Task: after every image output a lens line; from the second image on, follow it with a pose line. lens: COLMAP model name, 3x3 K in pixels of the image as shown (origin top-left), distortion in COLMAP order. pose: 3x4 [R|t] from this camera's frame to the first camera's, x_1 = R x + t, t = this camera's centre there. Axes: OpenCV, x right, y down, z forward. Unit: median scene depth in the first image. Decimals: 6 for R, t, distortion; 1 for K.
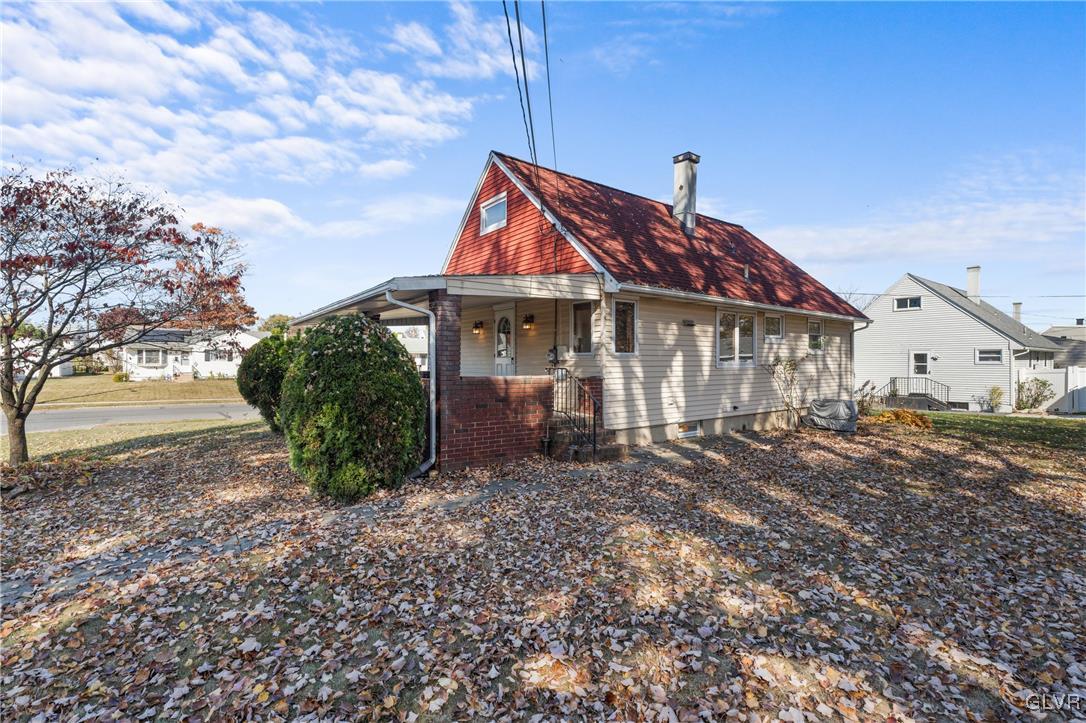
lens RADIAL K [[490.1, 0, 544.6], [0, 490.1, 368.2], [0, 0, 1]] dist [0.003417, -0.000656]
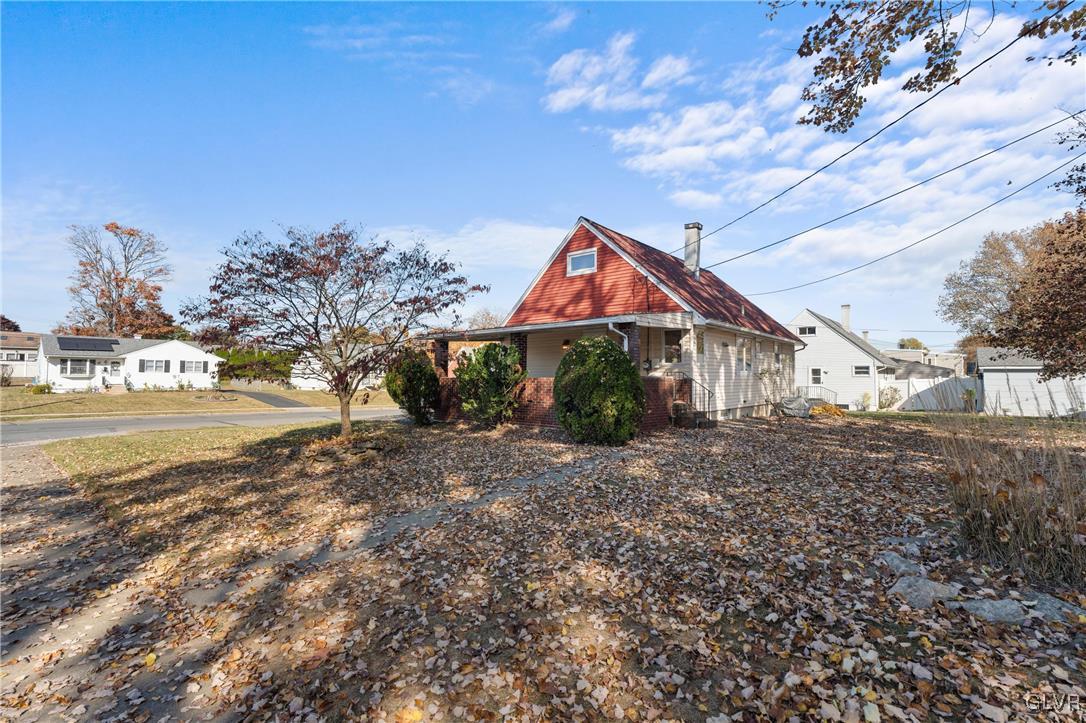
lens RADIAL K [[490.1, 0, 544.5], [0, 490.1, 360.9], [0, 0, 1]] dist [0.003417, -0.000656]
pose [[0.976125, 0.011402, 0.216912, -0.274848], [-0.001346, 0.998920, -0.046453, 0.013618], [-0.217207, 0.045052, 0.975085, -0.162458]]
